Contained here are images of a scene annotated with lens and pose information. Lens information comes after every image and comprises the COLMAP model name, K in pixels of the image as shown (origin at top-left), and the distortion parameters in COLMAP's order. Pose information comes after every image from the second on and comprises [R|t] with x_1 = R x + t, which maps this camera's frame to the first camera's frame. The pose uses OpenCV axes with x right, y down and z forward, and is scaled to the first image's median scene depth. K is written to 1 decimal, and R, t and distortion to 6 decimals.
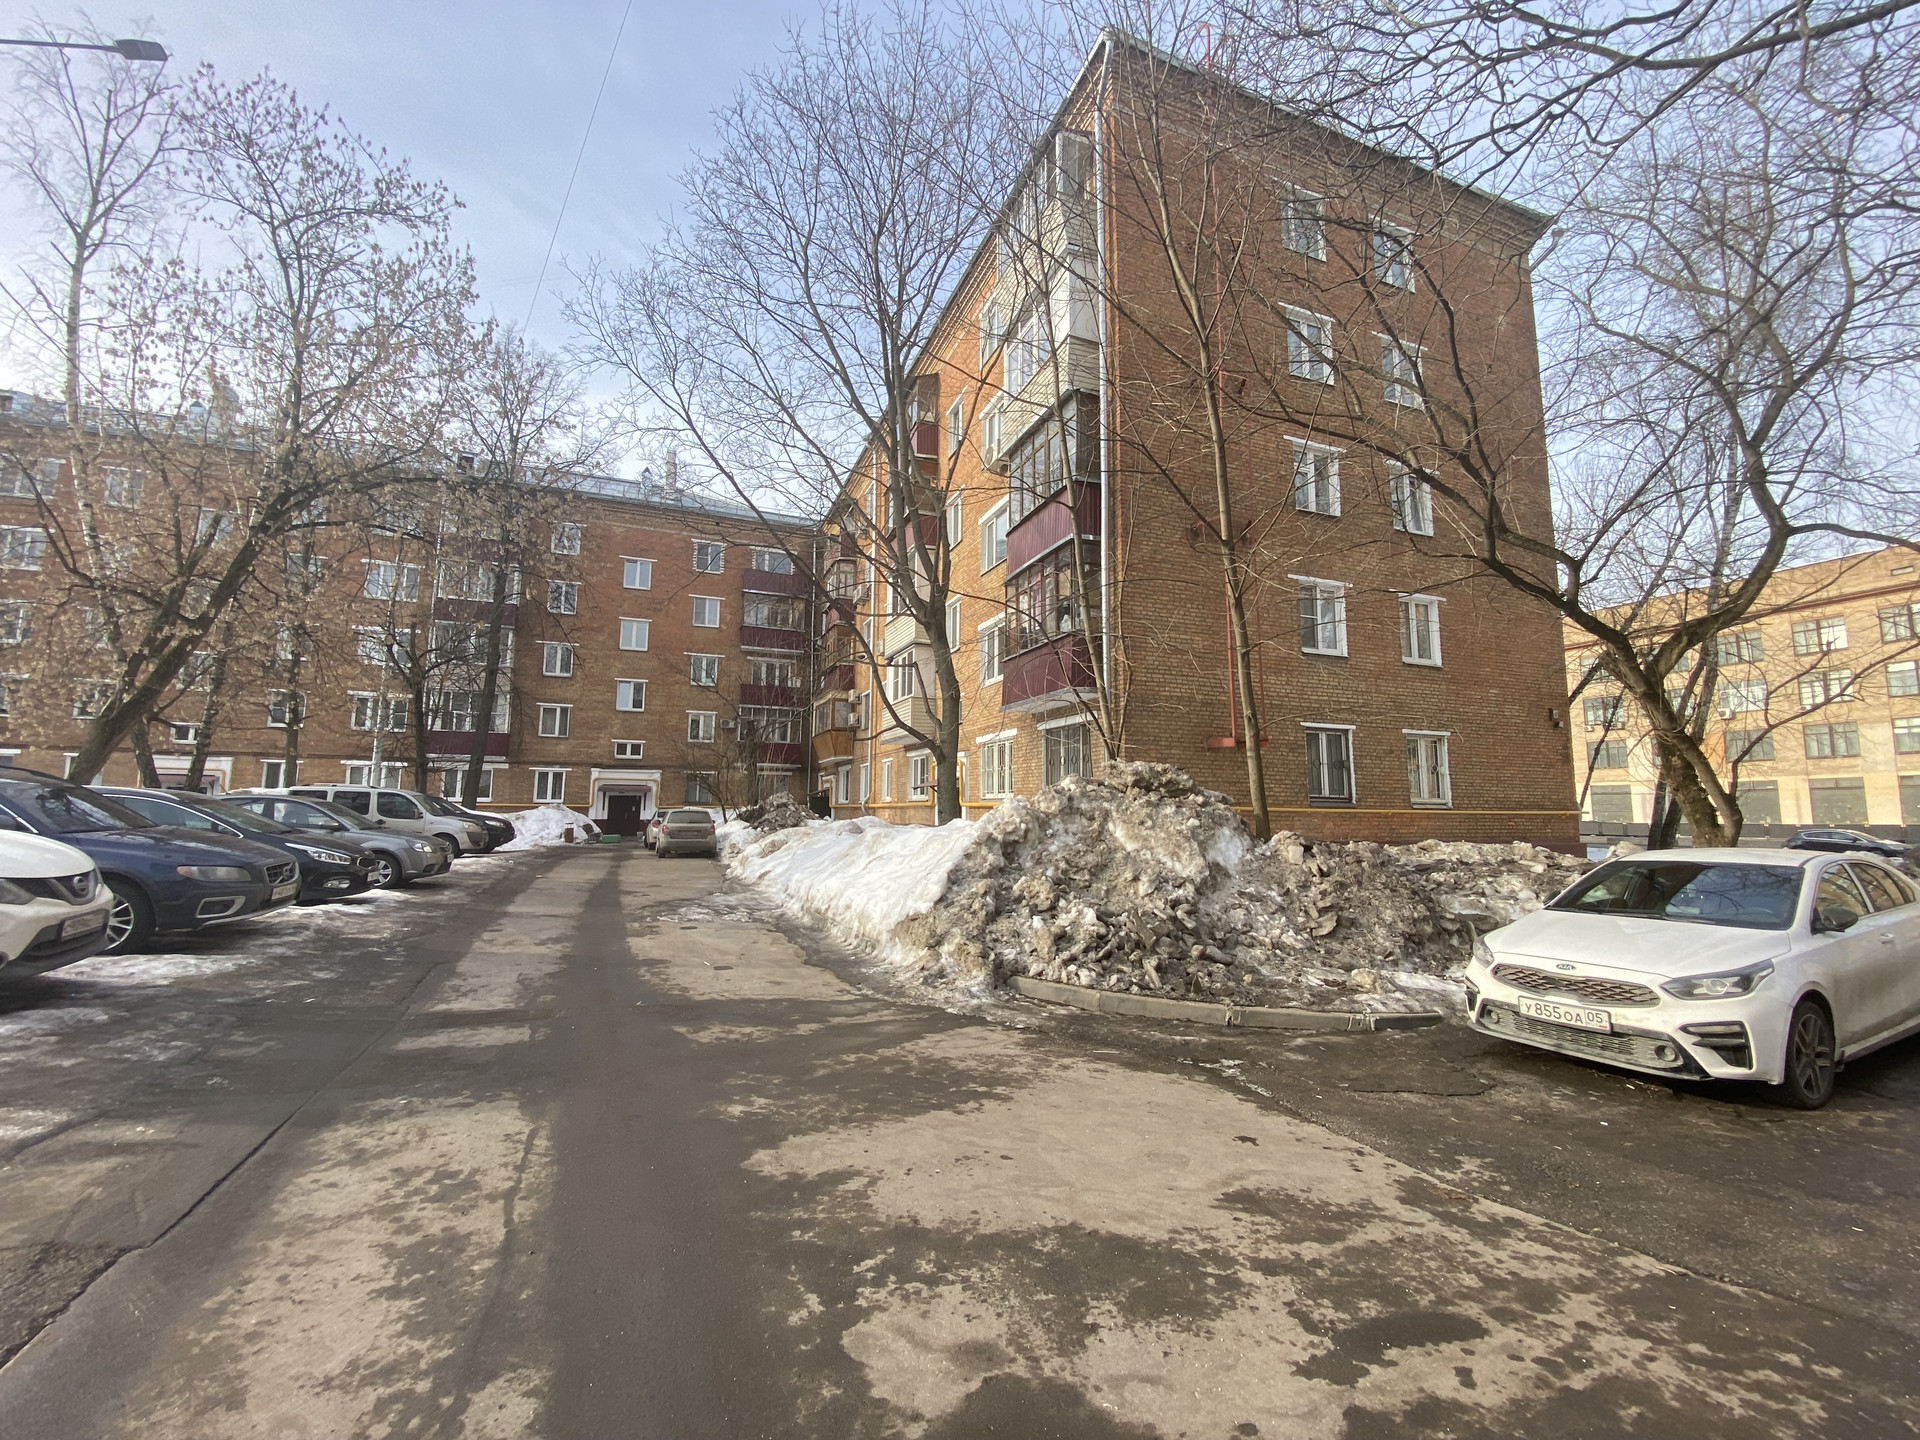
lens RADIAL K [[779.2, 0, 960.0], [0, 779.2, 720.0], [0, 0, 1]] dist [0.015613, -0.018575]
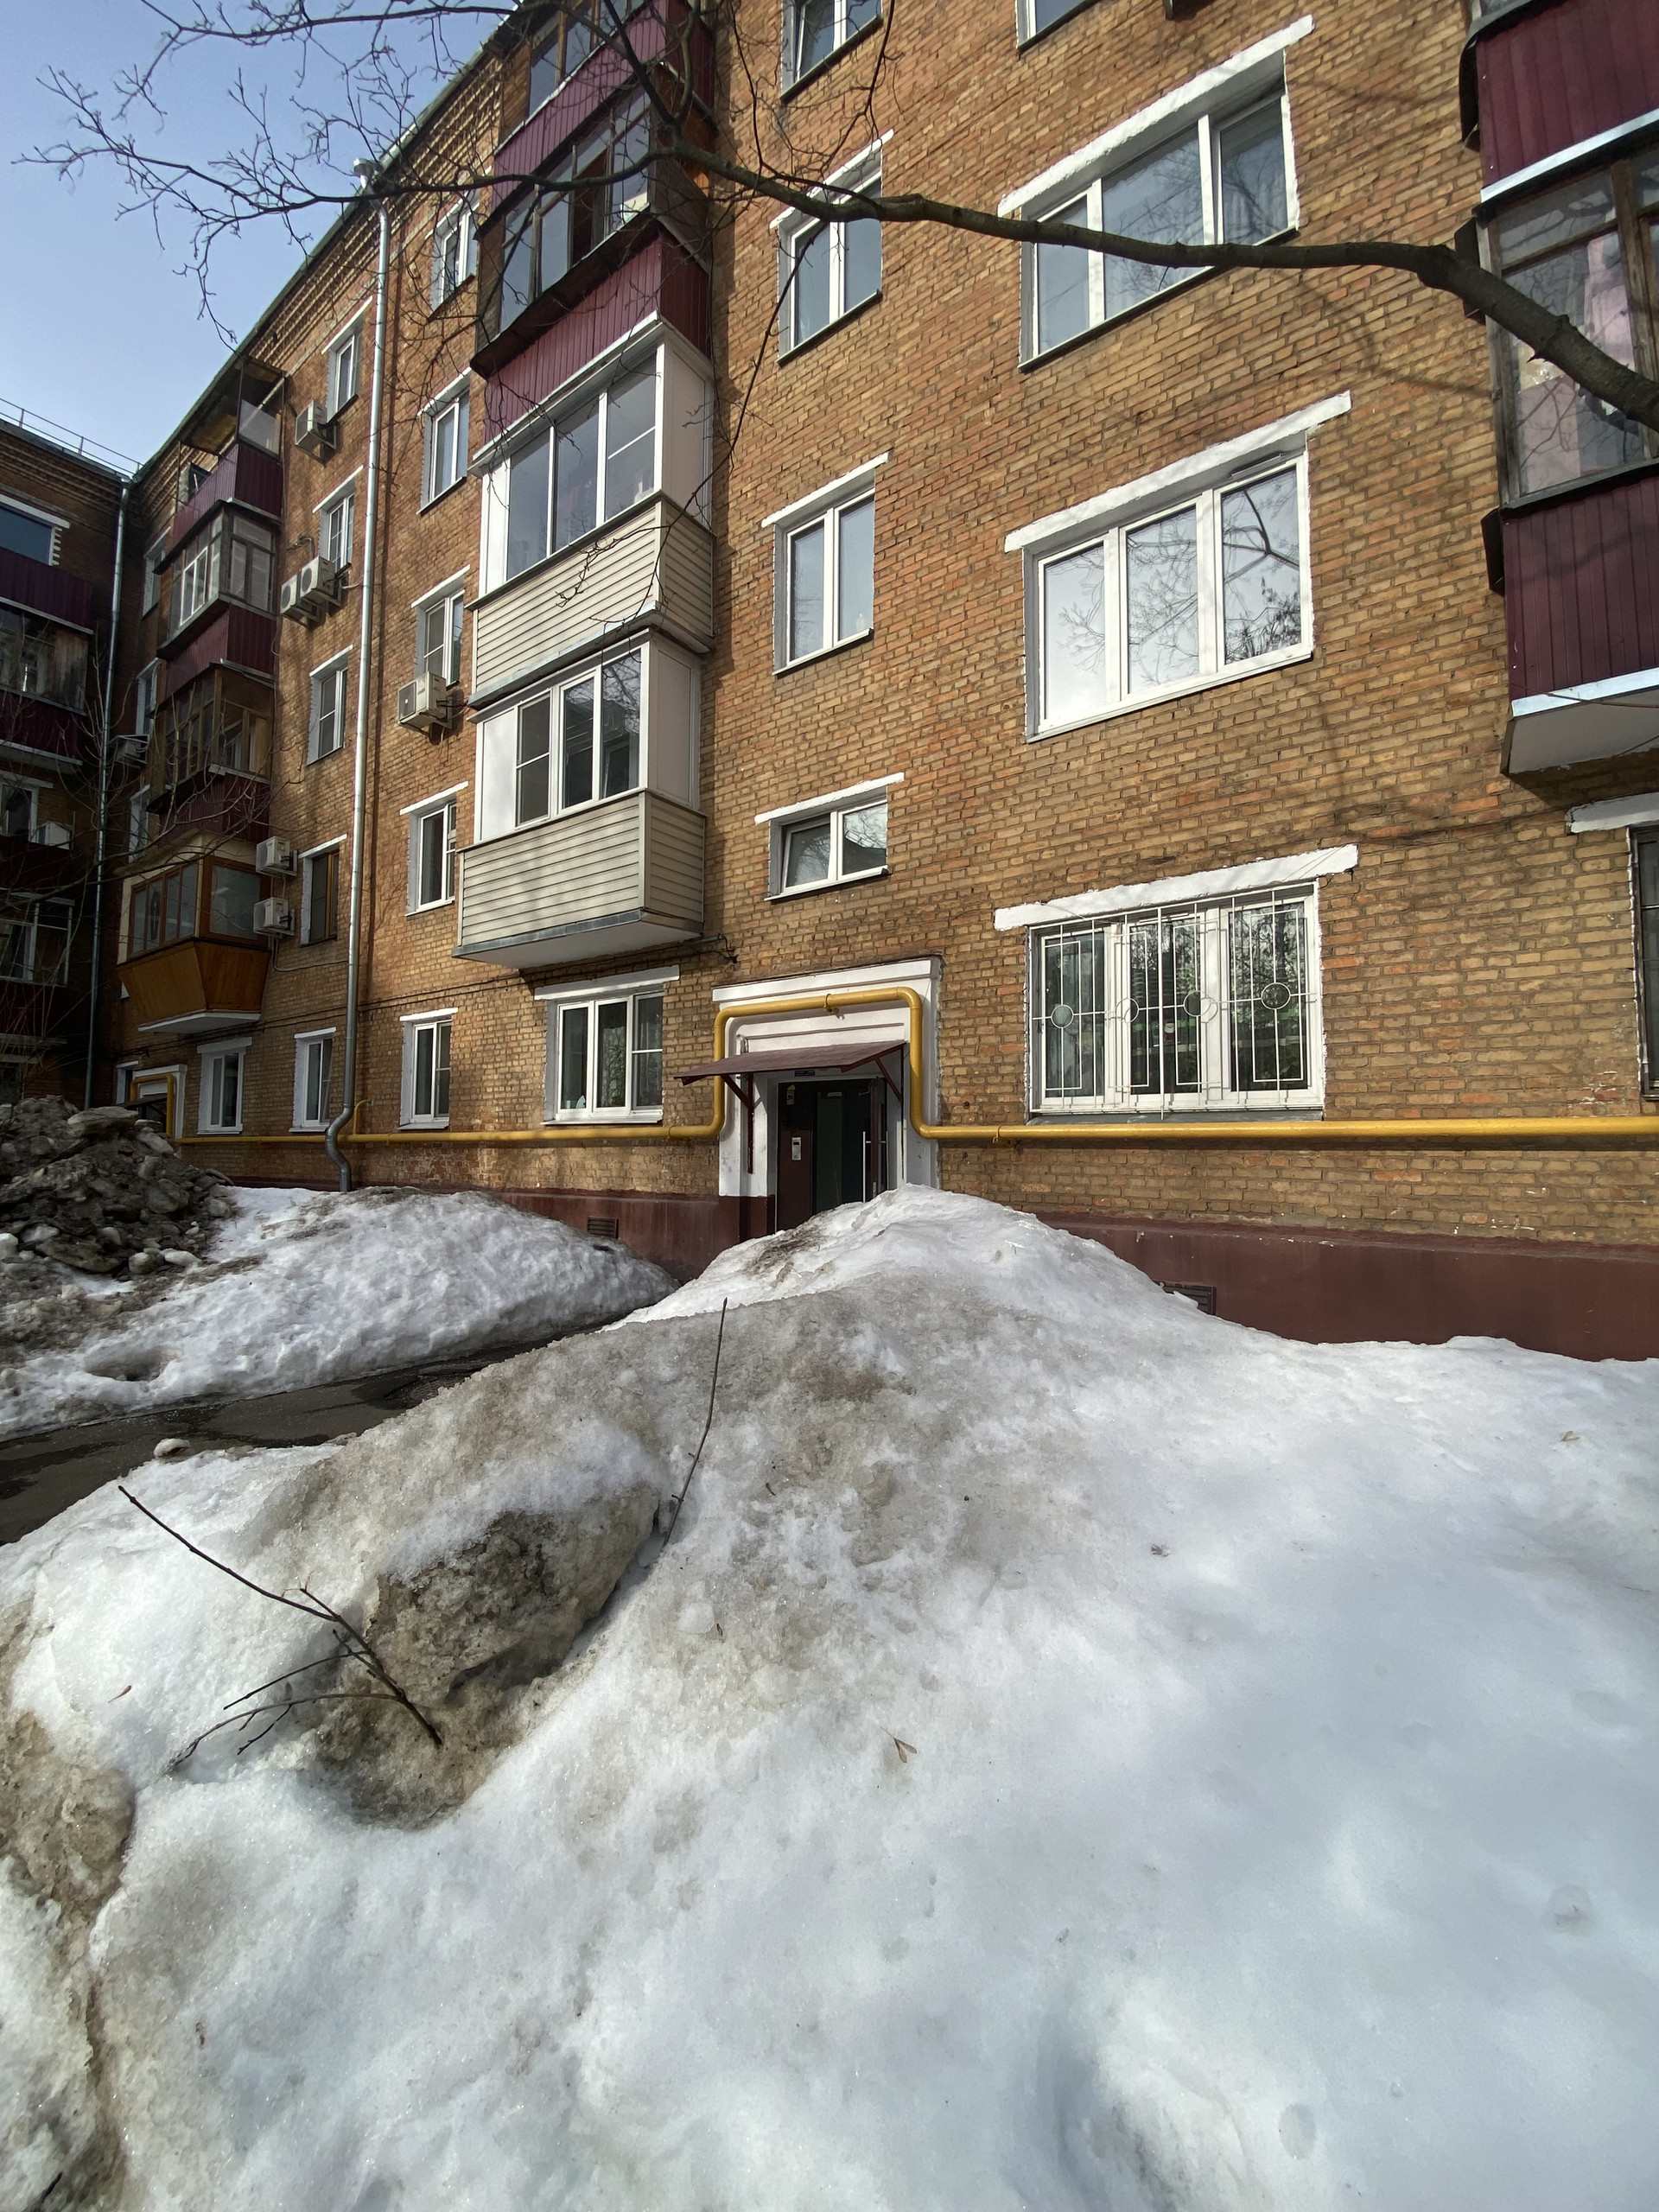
lens RADIAL K [[897.8, 0, 834.7], [0, 897.8, 1082.2], [0, 0, 1]] dist [0.015613, -0.018575]
pose [[0.852481, 0.032190, 0.521767, -0.118943], [-0.054300, 0.998156, 0.027137, 0.049683], [-0.519931, -0.051466, 0.852656, 0.432031]]
